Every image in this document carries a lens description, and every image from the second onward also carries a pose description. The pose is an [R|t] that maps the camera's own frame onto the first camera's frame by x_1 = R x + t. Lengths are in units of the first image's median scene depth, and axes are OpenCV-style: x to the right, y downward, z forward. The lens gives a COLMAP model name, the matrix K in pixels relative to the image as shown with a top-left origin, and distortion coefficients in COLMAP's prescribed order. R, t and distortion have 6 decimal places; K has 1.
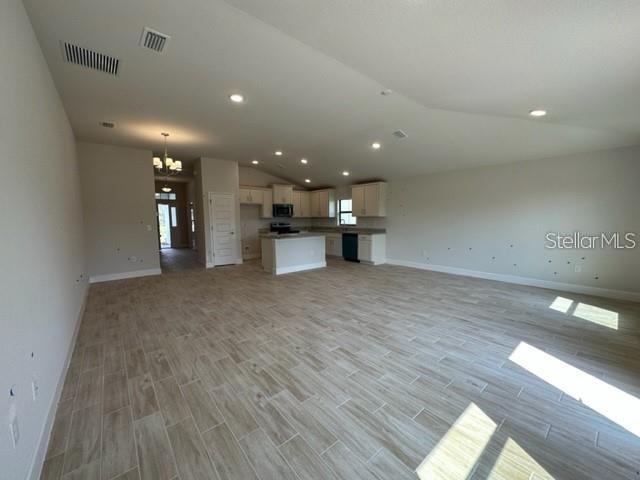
lens RADIAL K [[255.0, 0, 320.2], [0, 255.0, 240.2], [0, 0, 1]] dist [-0.000716, 0.000621]
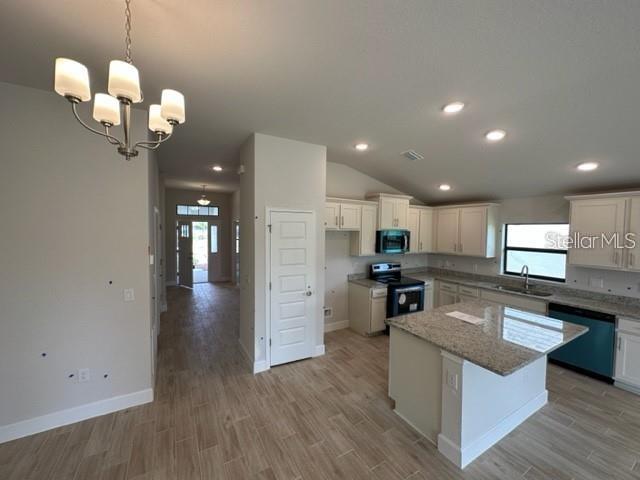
lens RADIAL K [[255.0, 0, 320.9], [0, 255.0, 239.0], [0, 0, 1]] dist [-0.000716, 0.000621]
pose [[0.986681, 0.028934, -0.160074, -0.210479], [-0.037310, 0.998074, -0.049568, -0.090455], [0.158331, 0.054880, 0.985860, 0.446138]]
